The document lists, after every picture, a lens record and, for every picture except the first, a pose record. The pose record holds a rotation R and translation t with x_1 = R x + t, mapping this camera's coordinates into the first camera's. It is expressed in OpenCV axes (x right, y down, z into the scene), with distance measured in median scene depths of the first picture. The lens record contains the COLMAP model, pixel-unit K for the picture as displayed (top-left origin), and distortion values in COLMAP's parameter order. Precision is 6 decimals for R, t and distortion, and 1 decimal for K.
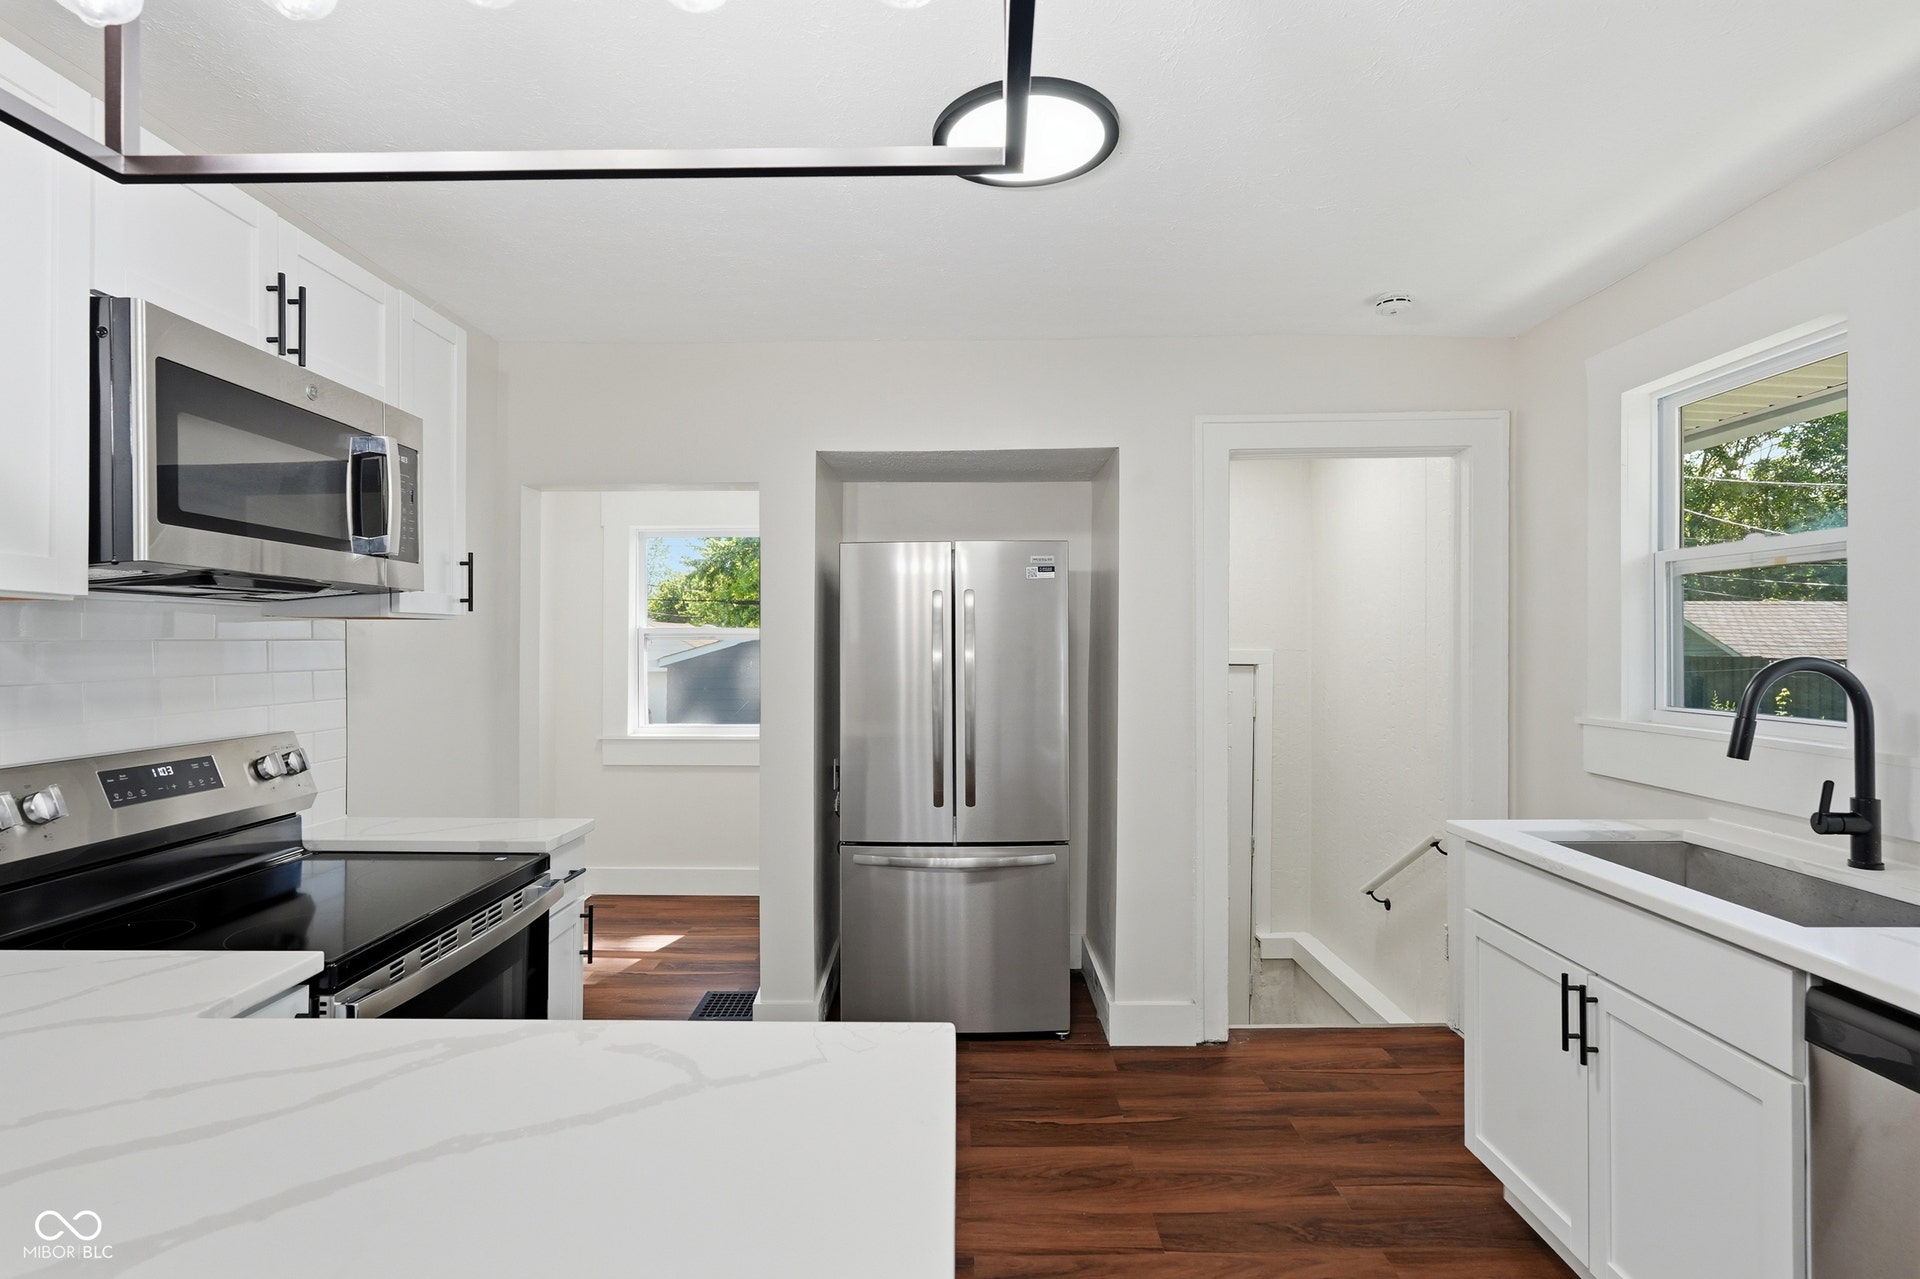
lens RADIAL K [[950.6, 0, 958.0], [0, 950.6, 641.7], [0, 0, 1]] dist [-0.008979, 0.002051]
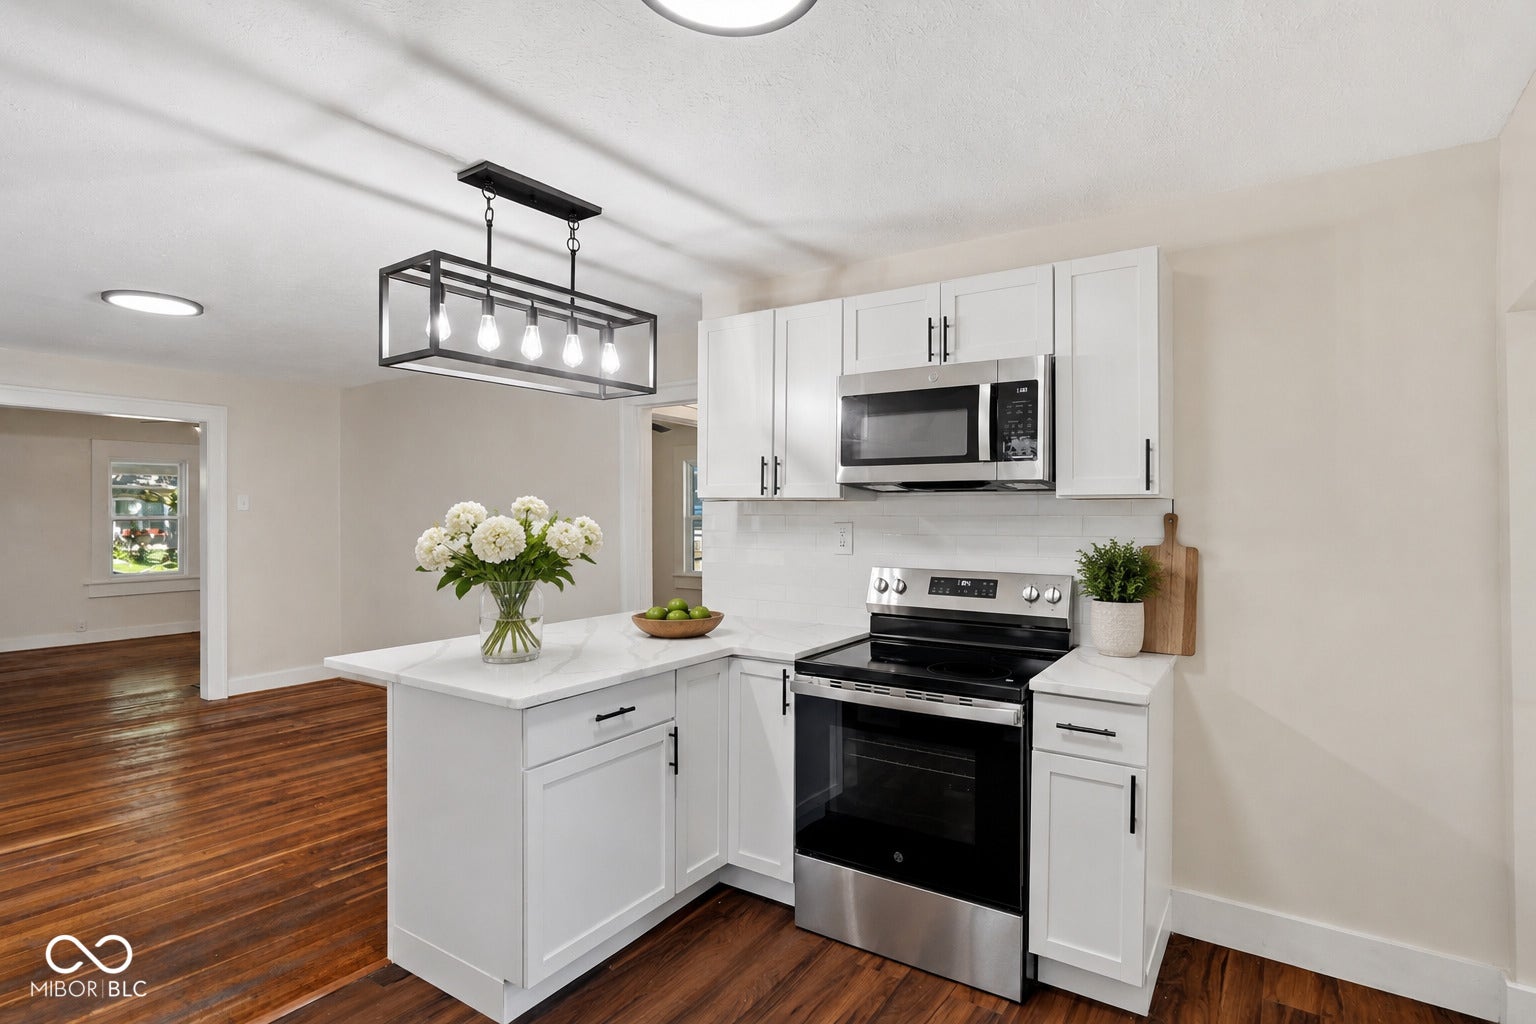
lens RADIAL K [[760.5, 0, 797.2], [0, 760.5, 517.0], [0, 0, 1]] dist [-0.008979, 0.002051]
pose [[-0.538570, 0.004227, -0.842570, 0.604168], [0.000338, 0.999988, 0.004801, -0.005836], [0.842581, 0.002301, -0.538565, 1.407780]]
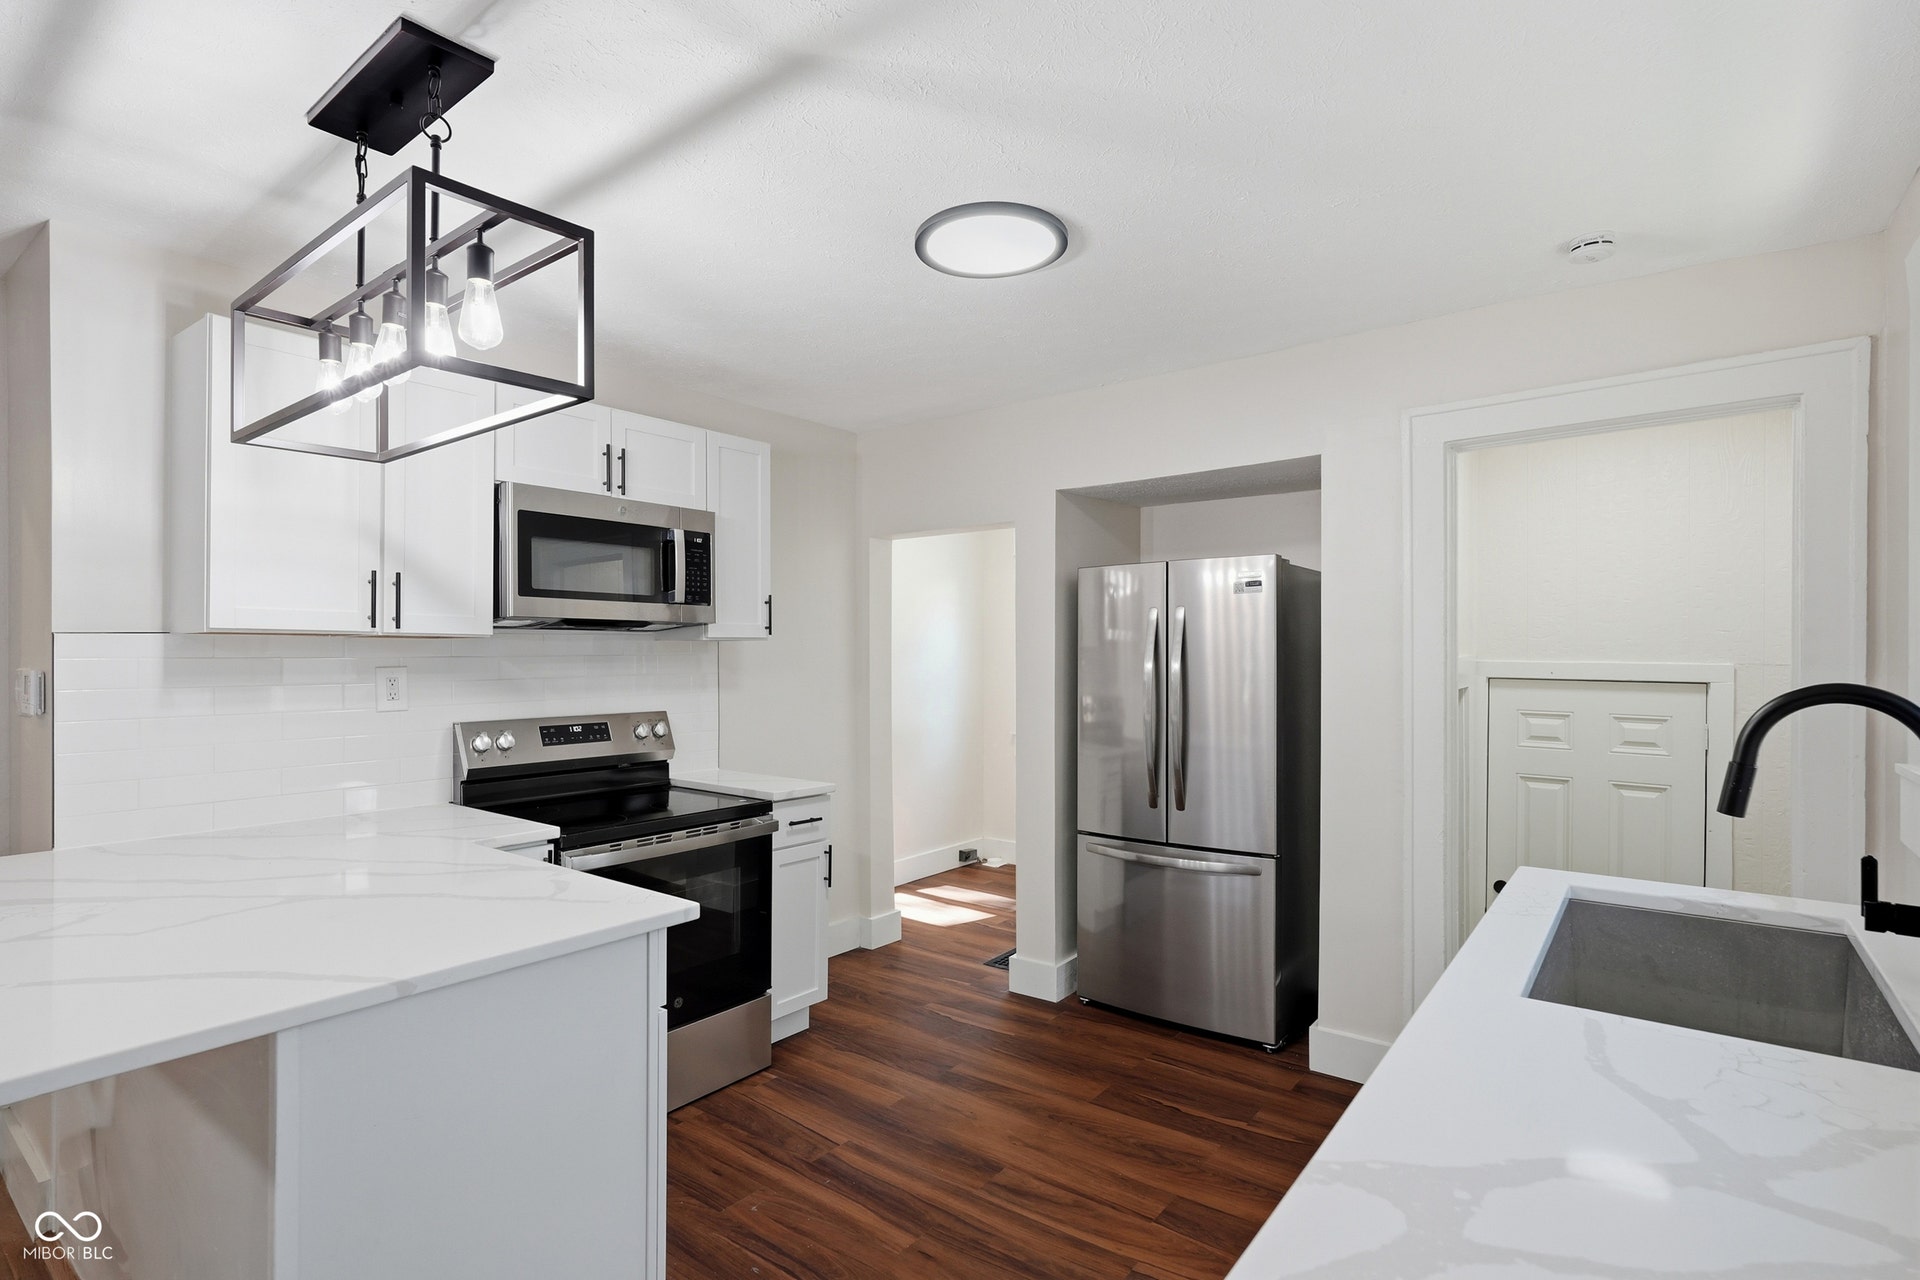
lens RADIAL K [[950.6, 0, 941.6], [0, 950.6, 650.4], [0, 0, 1]] dist [-0.008979, 0.002051]
pose [[0.791341, -0.000827, -0.611375, 0.736336], [0.001967, 0.999997, 0.001193, -0.011691], [0.611372, -0.002147, 0.791340, -0.002620]]
